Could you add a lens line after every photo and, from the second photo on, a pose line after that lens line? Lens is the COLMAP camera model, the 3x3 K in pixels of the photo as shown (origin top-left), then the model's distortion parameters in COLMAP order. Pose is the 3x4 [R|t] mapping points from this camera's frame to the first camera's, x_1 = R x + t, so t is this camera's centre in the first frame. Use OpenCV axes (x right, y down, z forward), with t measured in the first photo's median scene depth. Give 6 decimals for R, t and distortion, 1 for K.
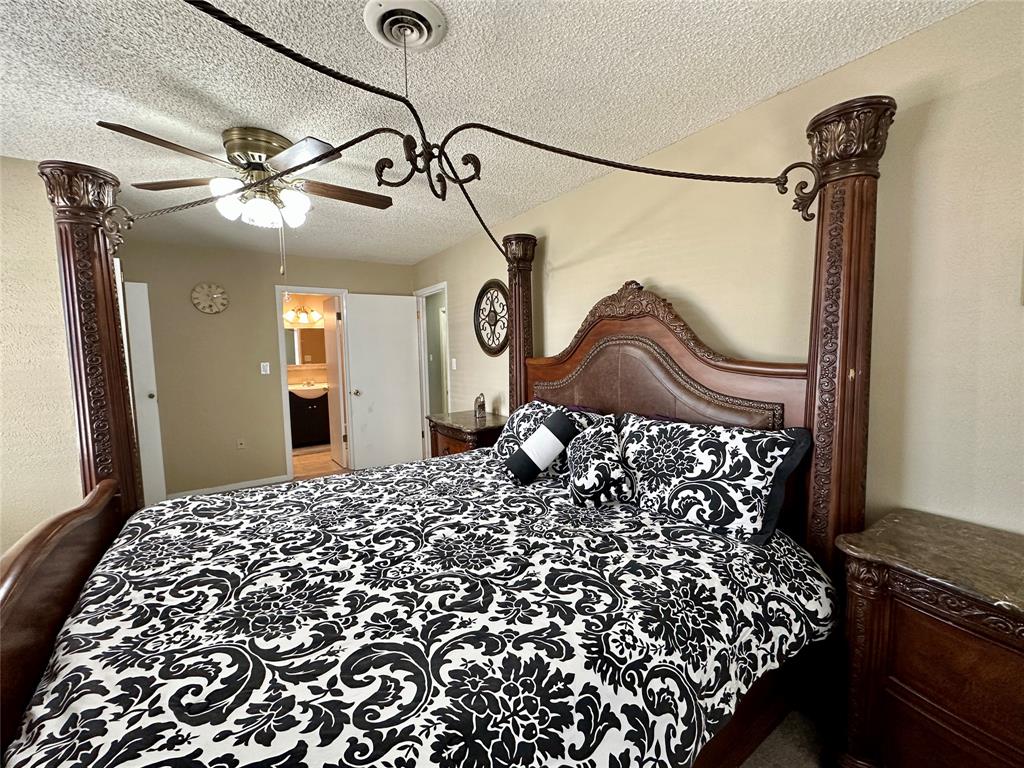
lens RADIAL K [[413.3, 0, 510.1], [0, 413.3, 384.5], [0, 0, 1]] dist [-0.001883, -0.000697]
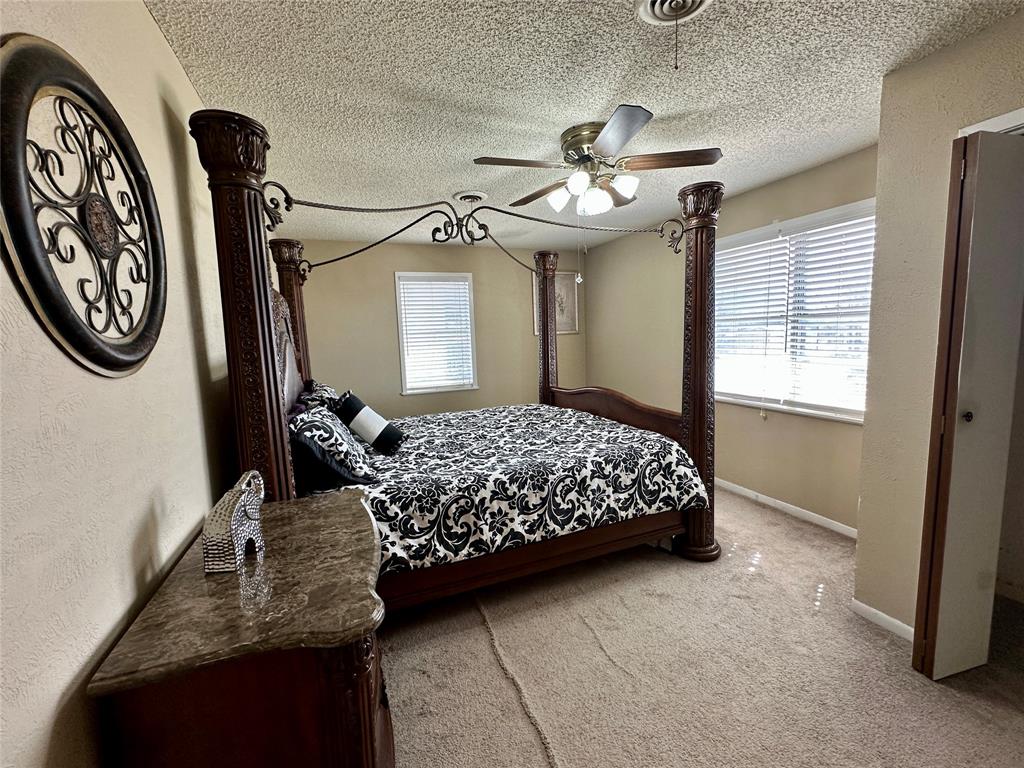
lens RADIAL K [[413.3, 0, 511.1], [0, 413.3, 381.2], [0, 0, 1]] dist [-0.001883, -0.000697]
pose [[-0.971135, 0.029765, 0.236667, -0.421908], [0.074957, 0.980003, 0.184327, -0.201886], [-0.226448, 0.196746, -0.953946, 2.422469]]
